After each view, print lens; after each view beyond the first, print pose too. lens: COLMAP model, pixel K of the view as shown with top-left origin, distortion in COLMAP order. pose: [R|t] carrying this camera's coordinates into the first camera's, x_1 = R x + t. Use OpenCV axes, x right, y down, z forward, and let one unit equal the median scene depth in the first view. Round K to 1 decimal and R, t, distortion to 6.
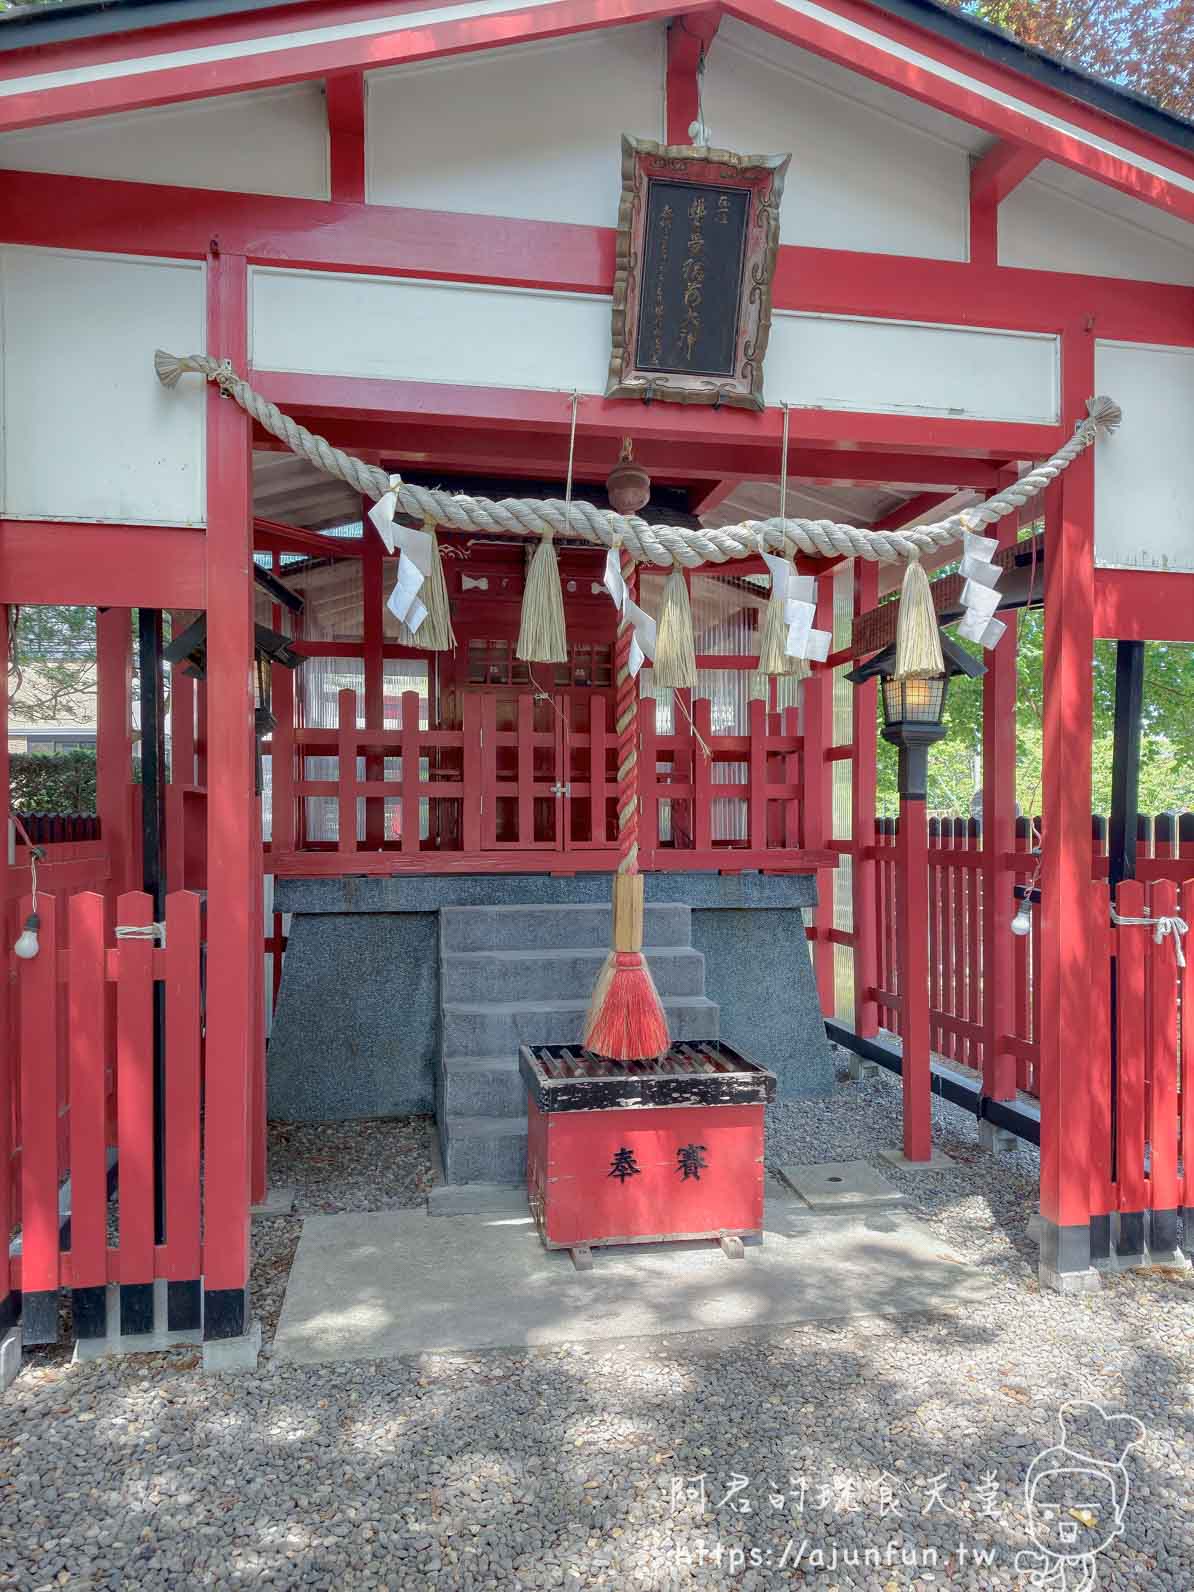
lens RADIAL K [[1149.3, 0, 632.8], [0, 1149.3, 829.8], [0, 0, 1]] dist [0.013340, -0.003415]
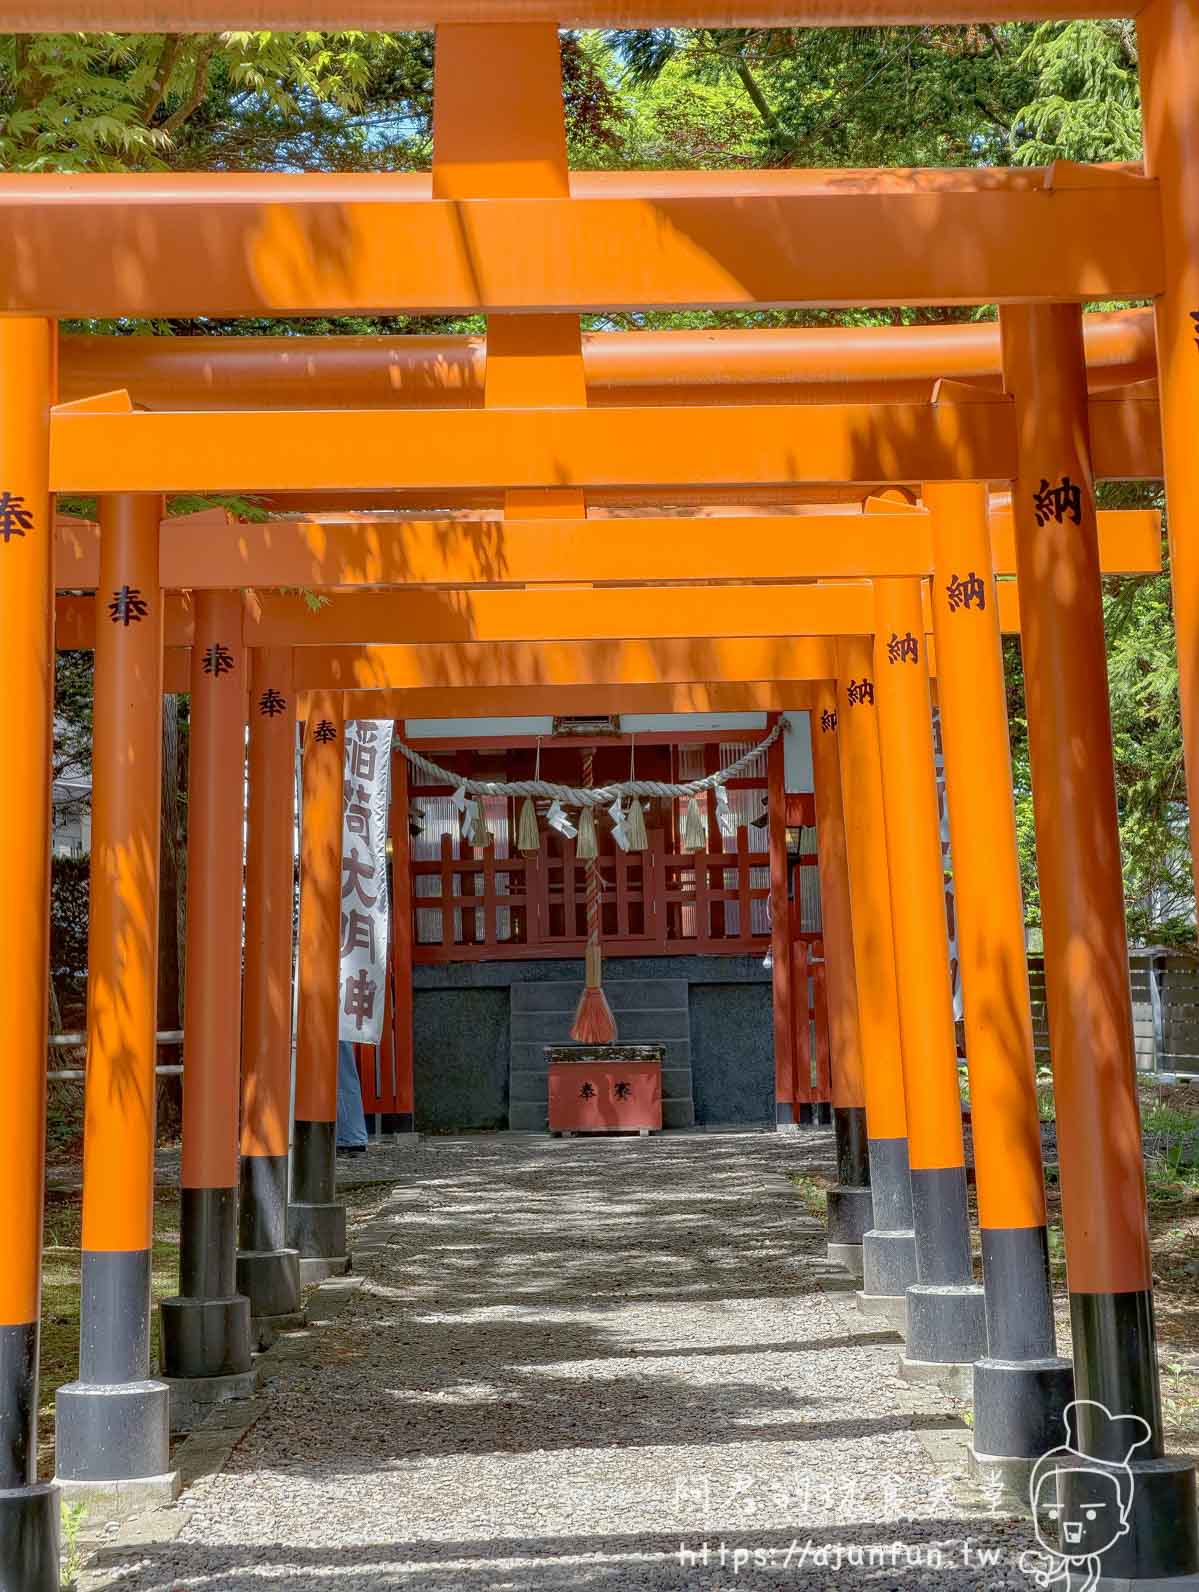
lens RADIAL K [[3992.6, 0, 592.1], [0, 3992.6, 803.9], [0, 0, 1]] dist [0.505910, 0.000000]
pose [[0.978394, -0.032159, -0.204231, 0.963742], [0.022931, 0.998613, -0.047392, 0.083491], [0.205471, 0.041685, 0.977775, -3.896798]]
